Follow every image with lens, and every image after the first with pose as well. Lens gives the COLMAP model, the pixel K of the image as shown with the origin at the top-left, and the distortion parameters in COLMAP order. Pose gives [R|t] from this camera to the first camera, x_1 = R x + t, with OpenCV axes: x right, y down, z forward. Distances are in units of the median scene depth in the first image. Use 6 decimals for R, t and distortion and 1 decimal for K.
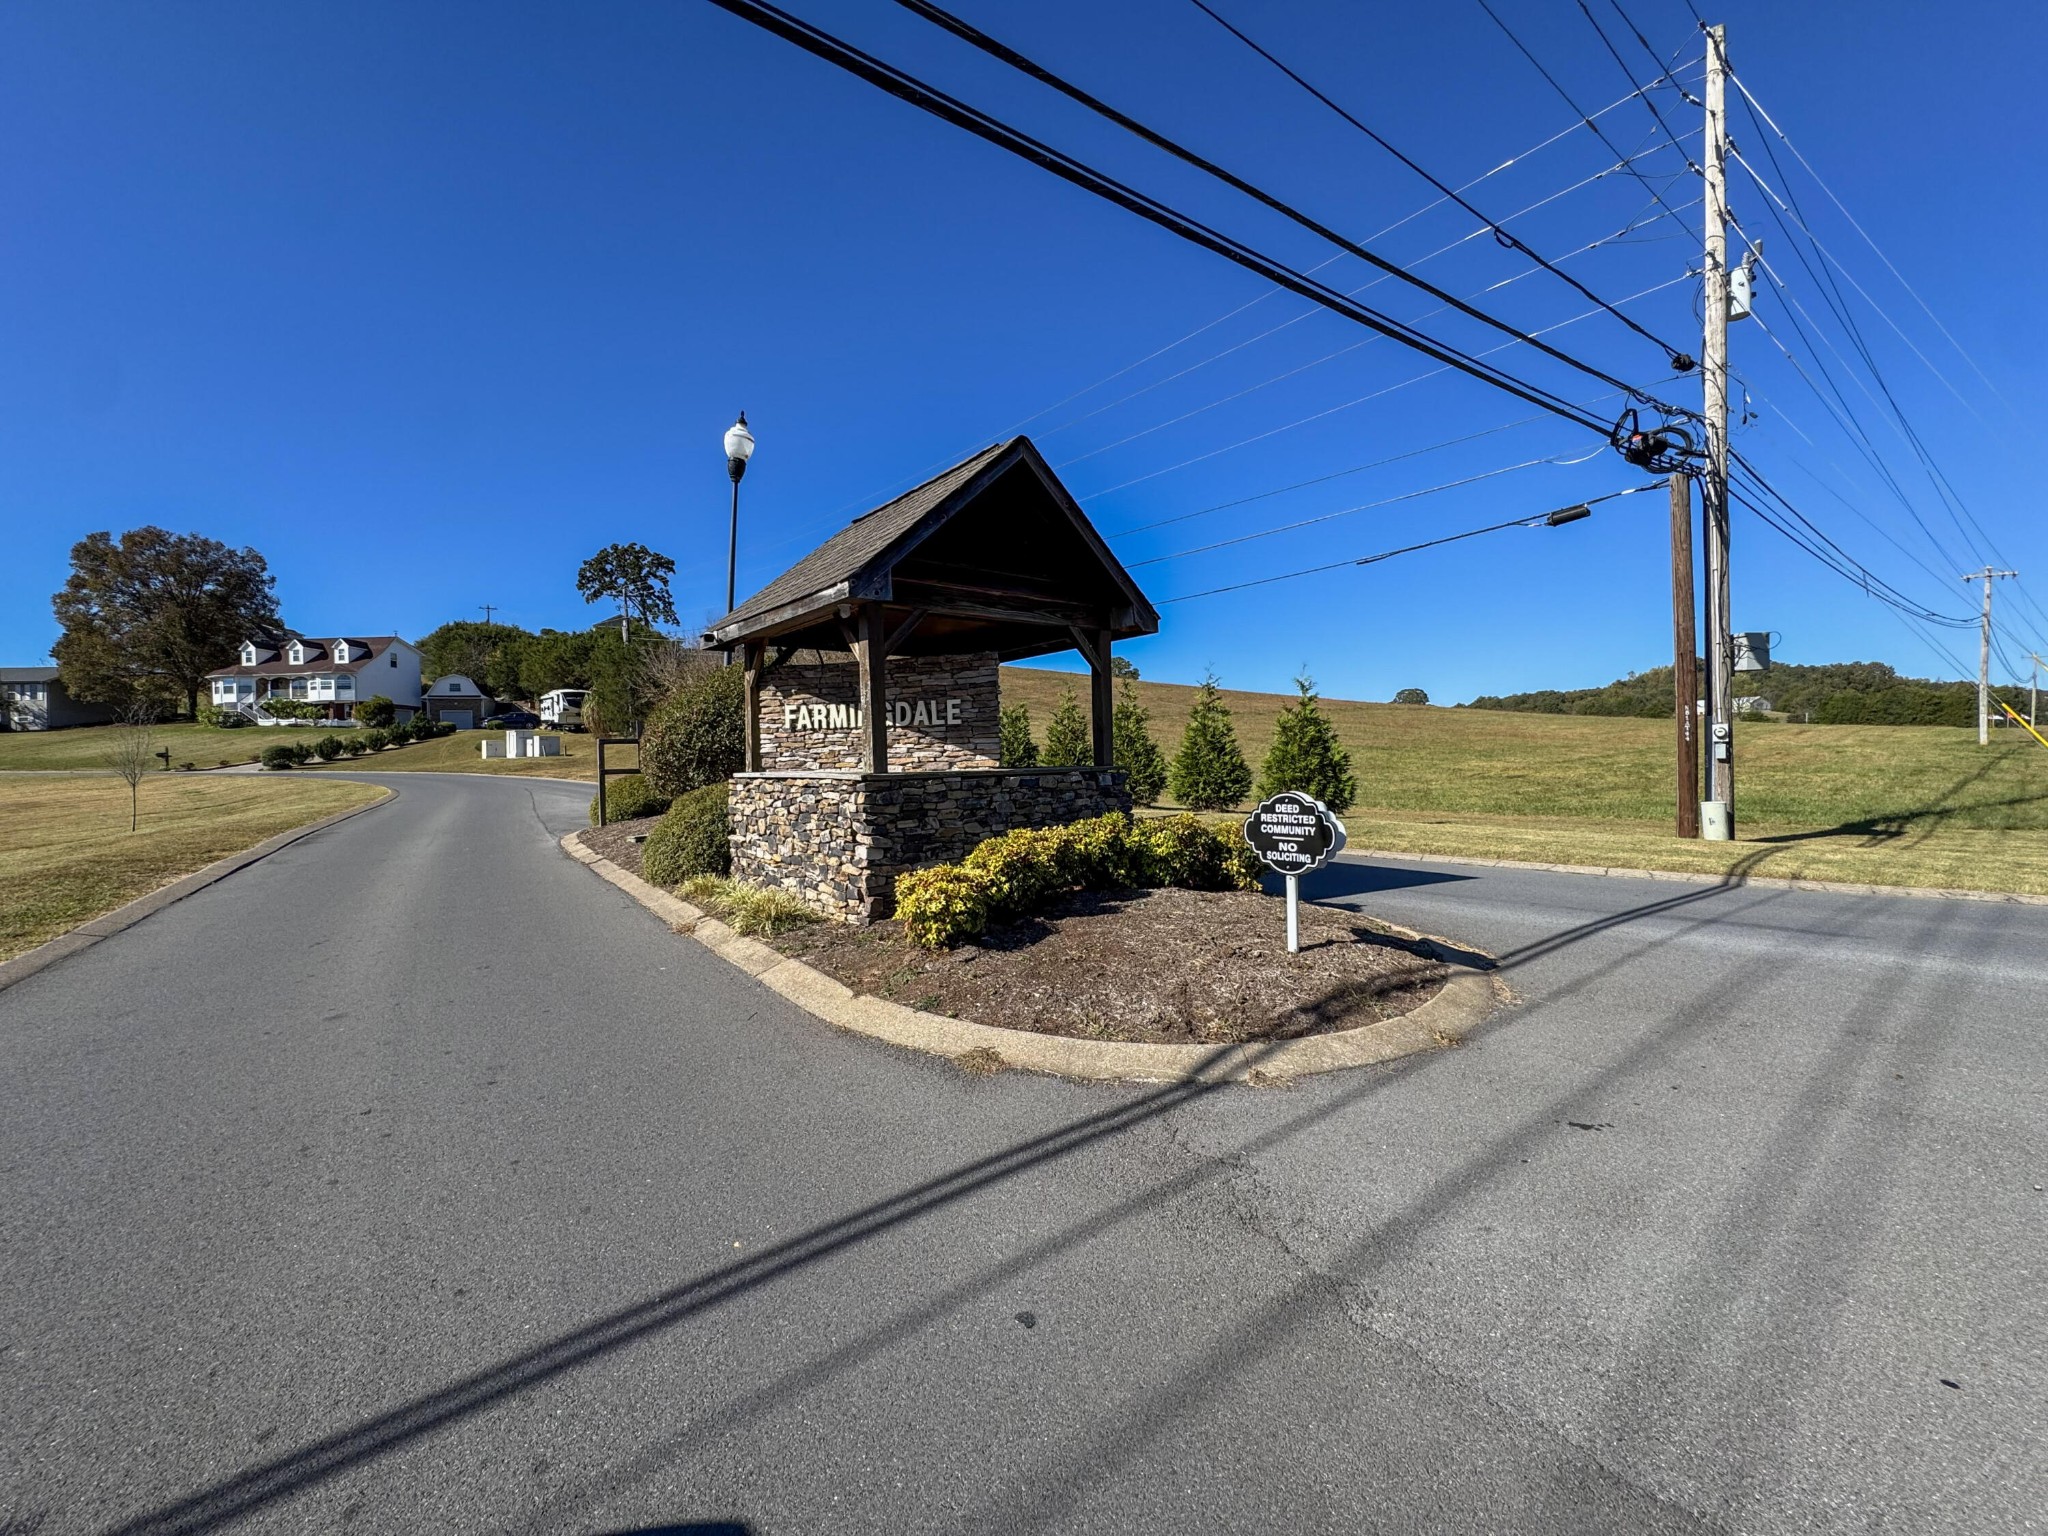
lens RADIAL K [[810.4, 0, 1024.0], [0, 810.4, 768.0], [0, 0, 1]] dist [0.000432, 0.000095]
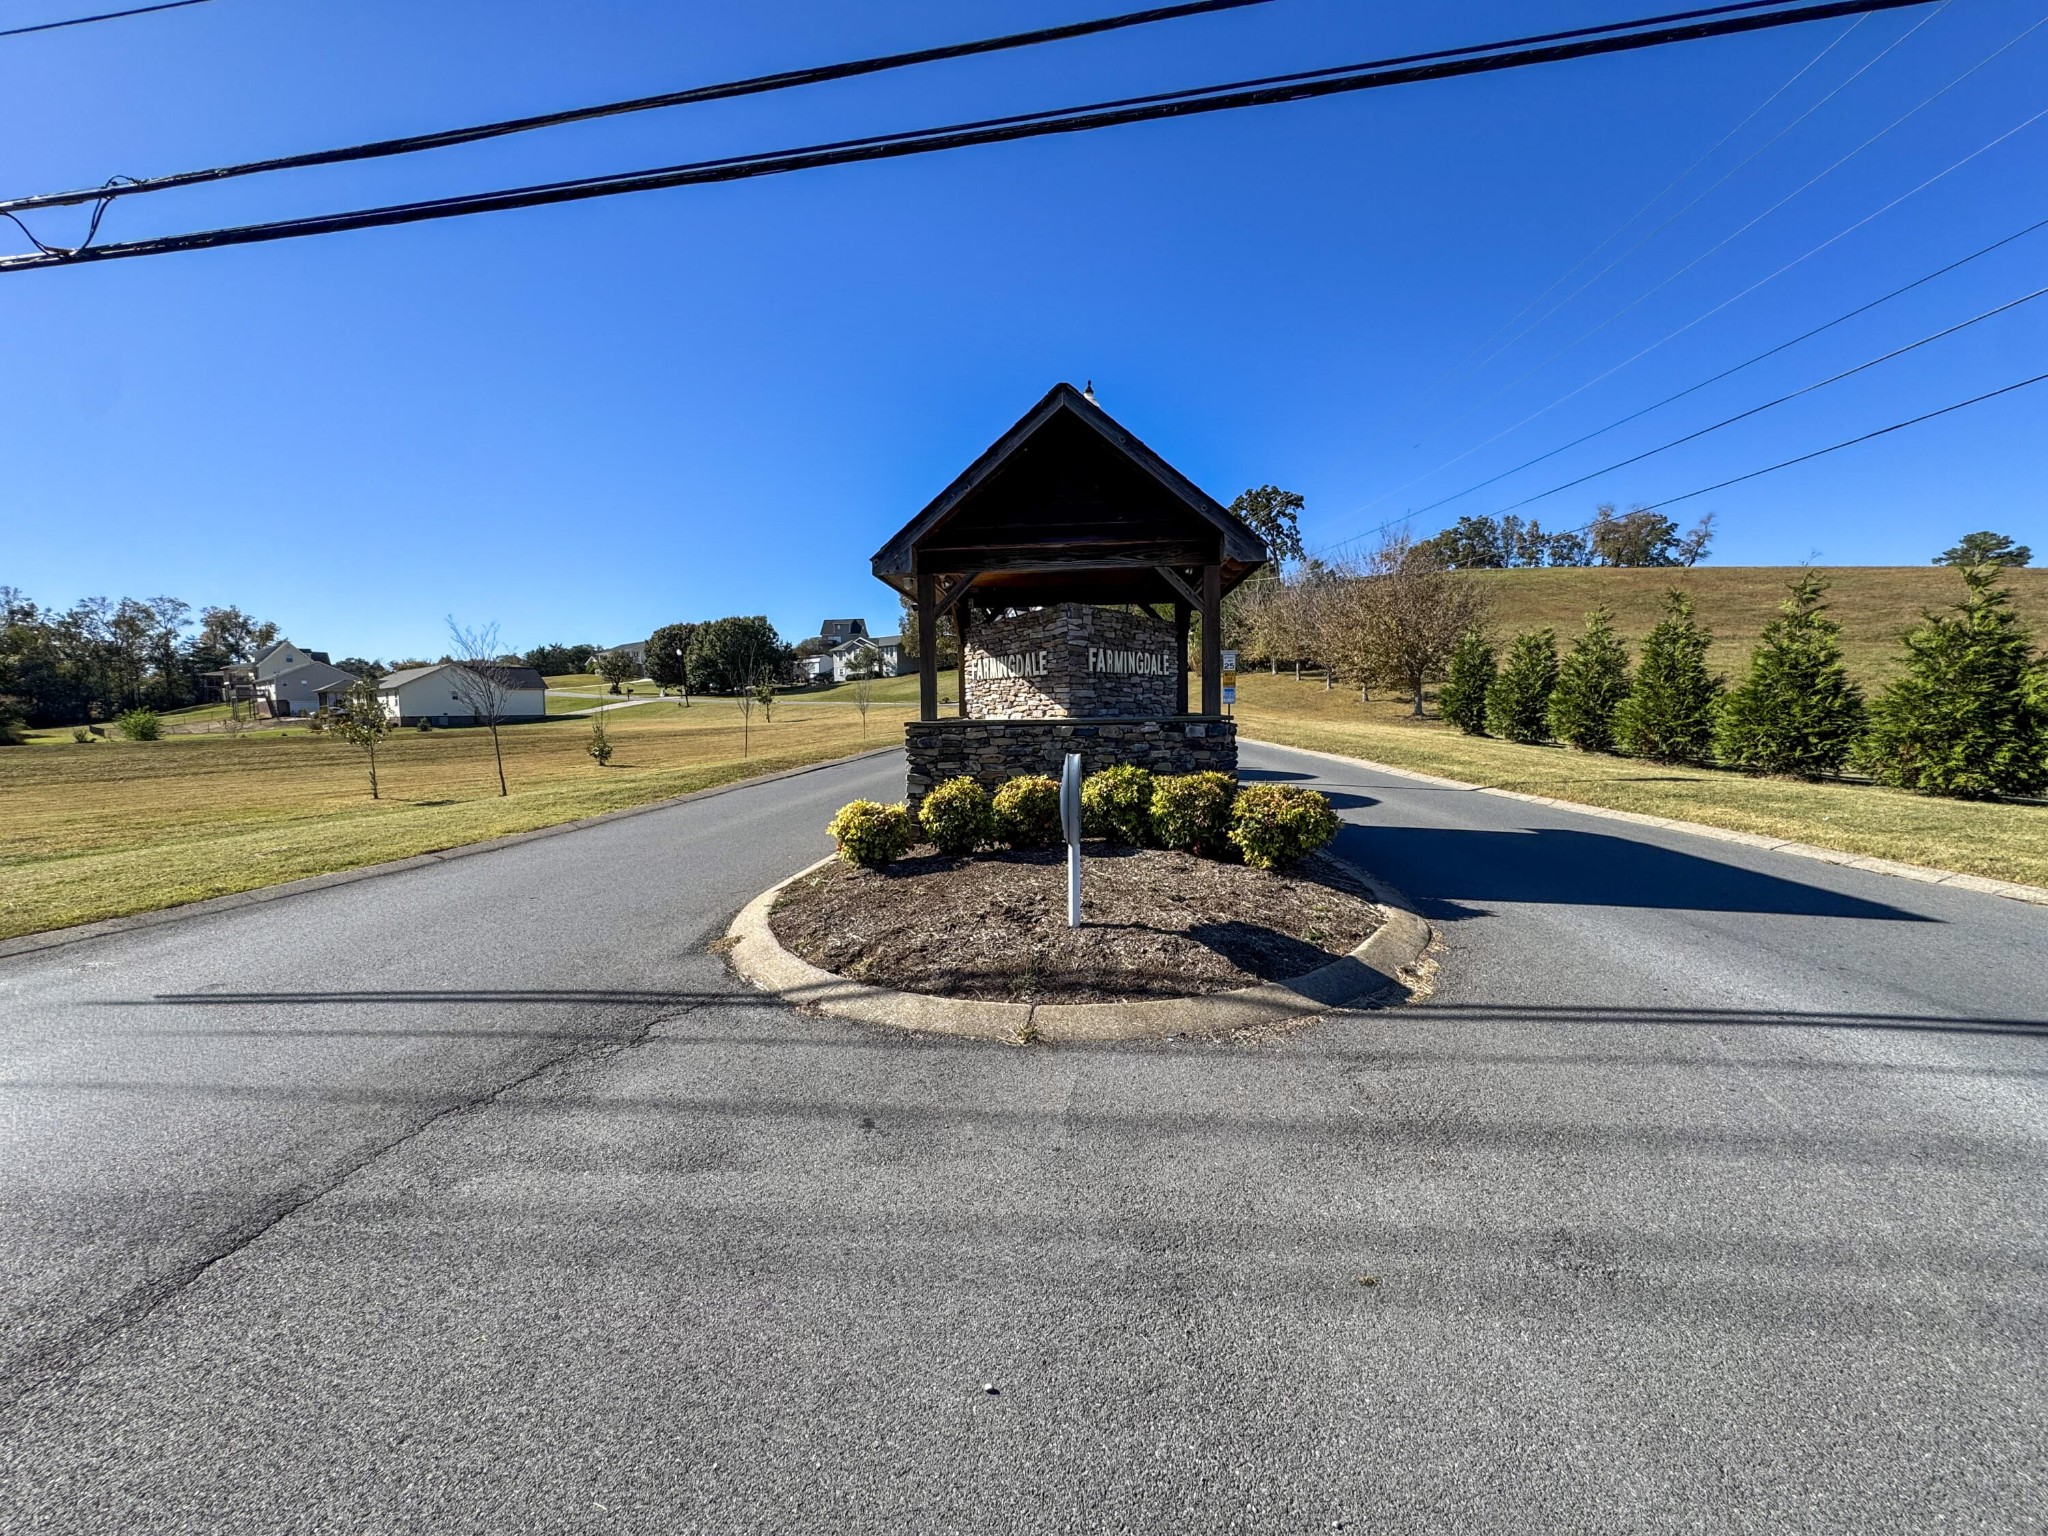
lens RADIAL K [[810.4, 0, 1024.0], [0, 810.4, 768.0], [0, 0, 1]] dist [0.000432, 0.000095]
pose [[0.726562, 0.061135, -0.684376, 0.629373], [-0.005000, 0.996478, 0.083707, -0.021073], [0.687083, -0.057396, 0.724309, 0.207536]]
